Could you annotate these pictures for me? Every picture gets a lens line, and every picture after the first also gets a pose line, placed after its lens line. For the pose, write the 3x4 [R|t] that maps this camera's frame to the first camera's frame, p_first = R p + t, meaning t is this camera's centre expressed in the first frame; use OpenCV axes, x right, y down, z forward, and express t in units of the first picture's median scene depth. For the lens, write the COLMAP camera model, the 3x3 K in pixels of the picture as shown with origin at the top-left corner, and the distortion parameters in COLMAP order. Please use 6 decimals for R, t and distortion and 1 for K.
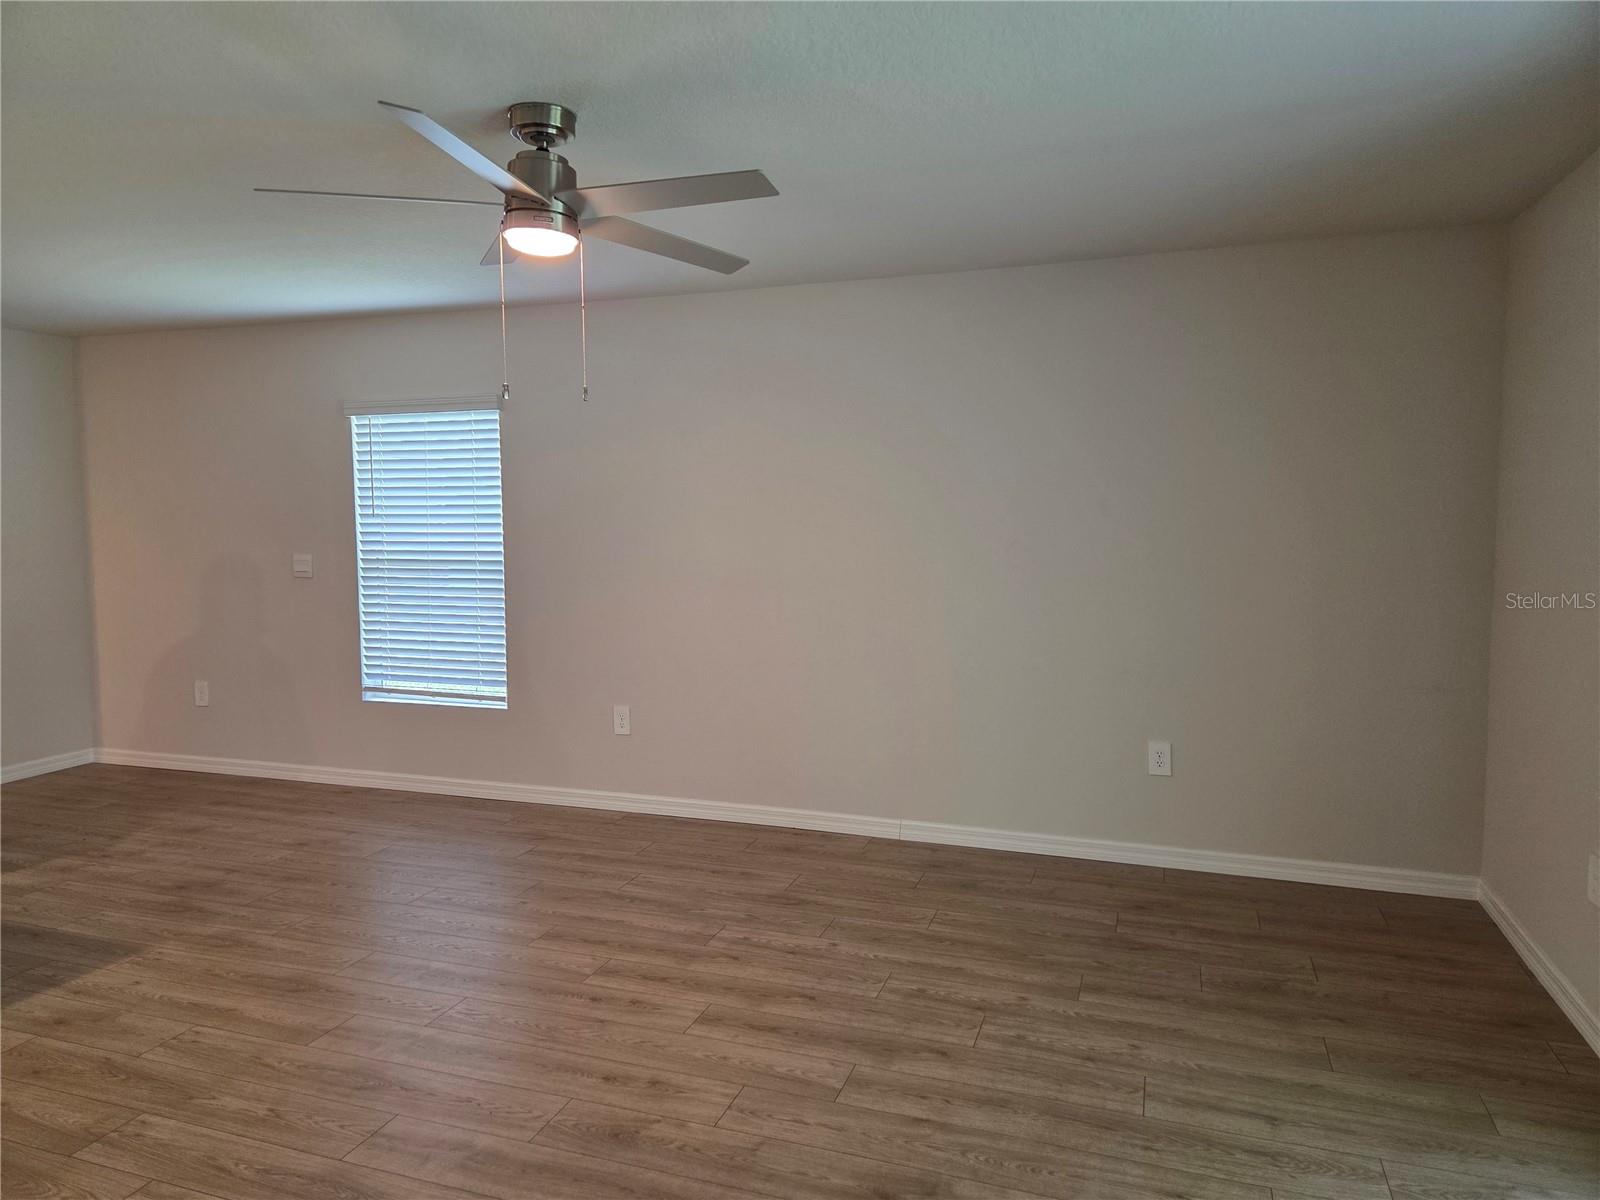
lens RADIAL K [[1079.8, 0, 800.0], [0, 1079.8, 600.0], [0, 0, 1]] dist [0.042814, -0.001847]
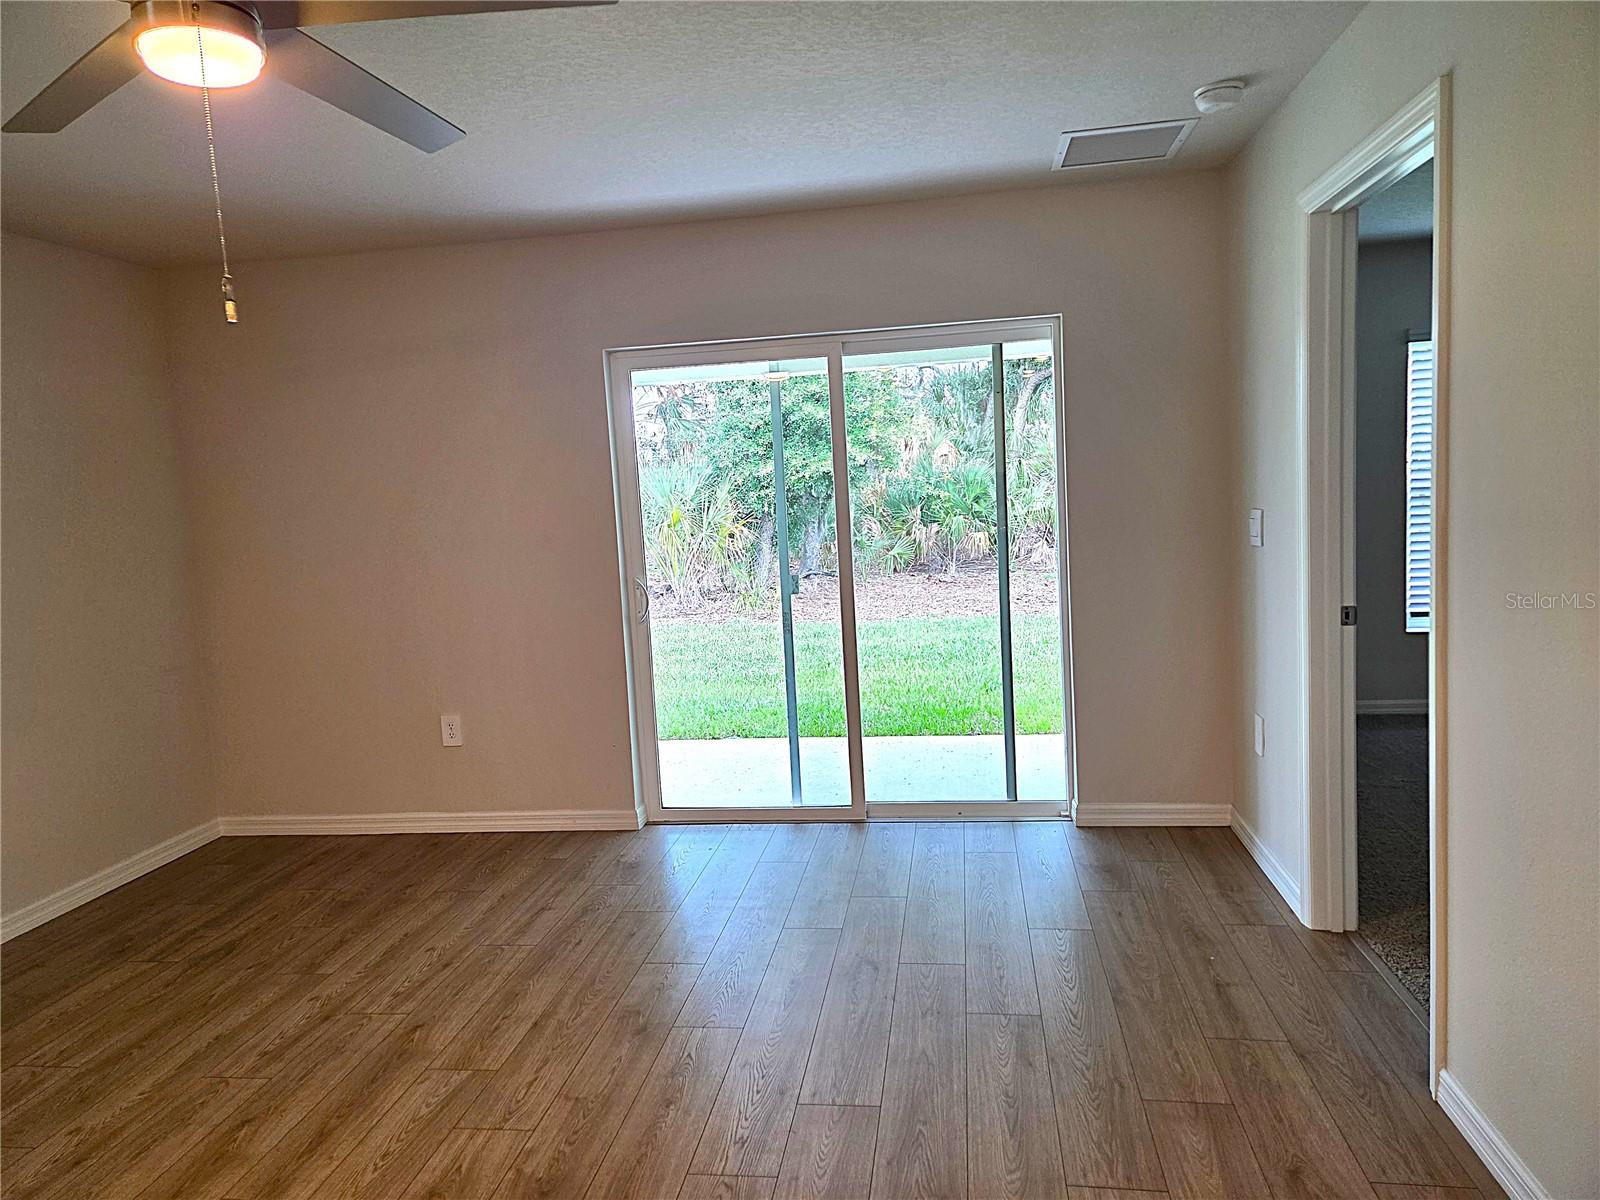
lens RADIAL K [[1079.8, 0, 800.0], [0, 1079.8, 600.0], [0, 0, 1]] dist [0.042814, -0.001847]
pose [[-0.200871, -0.084362, 0.975978, -0.864913], [0.136196, 0.984204, 0.113105, -0.038647], [-0.970104, 0.155643, -0.186208, 0.755121]]
